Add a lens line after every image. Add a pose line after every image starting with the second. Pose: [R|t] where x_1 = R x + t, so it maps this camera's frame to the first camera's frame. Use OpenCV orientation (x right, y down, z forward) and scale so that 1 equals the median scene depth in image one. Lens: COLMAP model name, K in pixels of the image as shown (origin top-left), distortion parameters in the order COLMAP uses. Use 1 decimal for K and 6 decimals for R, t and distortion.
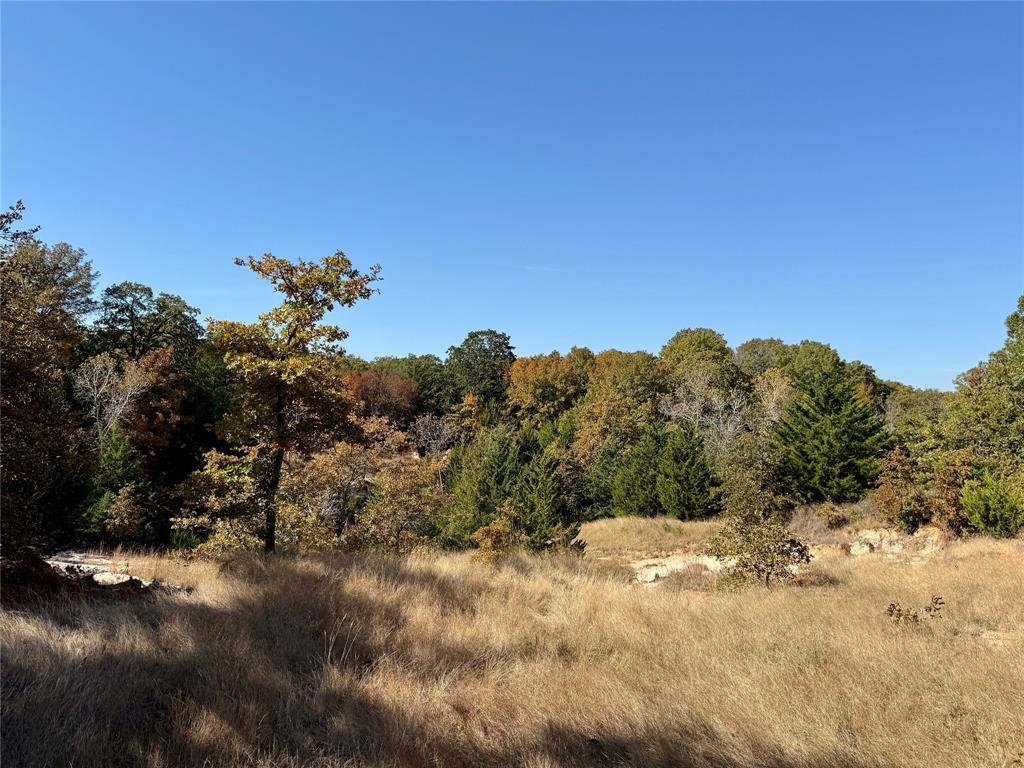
lens RADIAL K [[757.5, 0, 512.0], [0, 757.5, 384.0], [0, 0, 1]] dist [0.166985, -0.303415]
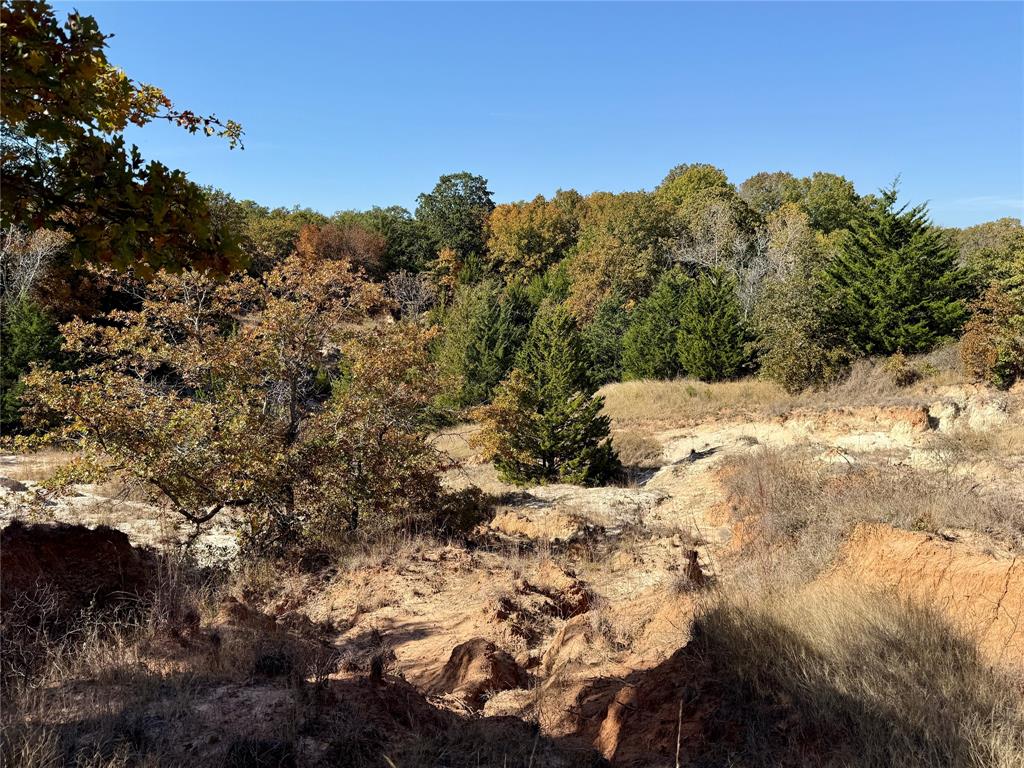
lens RADIAL K [[757.5, 0, 512.0], [0, 757.5, 384.0], [0, 0, 1]] dist [0.166985, -0.303415]
pose [[0.998663, -0.039661, 0.033158, -0.019975], [0.032924, 0.982463, 0.183528, 0.011936], [-0.039856, -0.182191, 0.982455, 0.128435]]
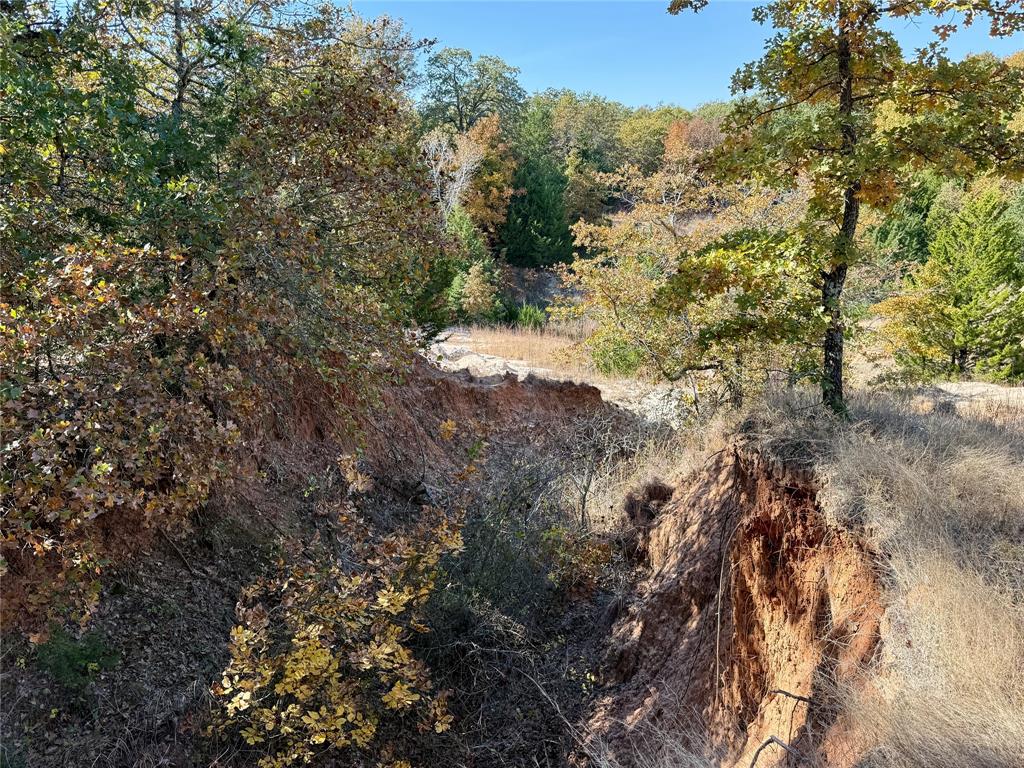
lens RADIAL K [[757.5, 0, 512.0], [0, 757.5, 384.0], [0, 0, 1]] dist [0.166985, -0.303415]
pose [[0.921119, 0.014315, -0.389017, -0.049905], [0.103000, 0.954746, 0.279017, 0.006421], [0.375407, -0.297077, 0.877961, 0.077554]]
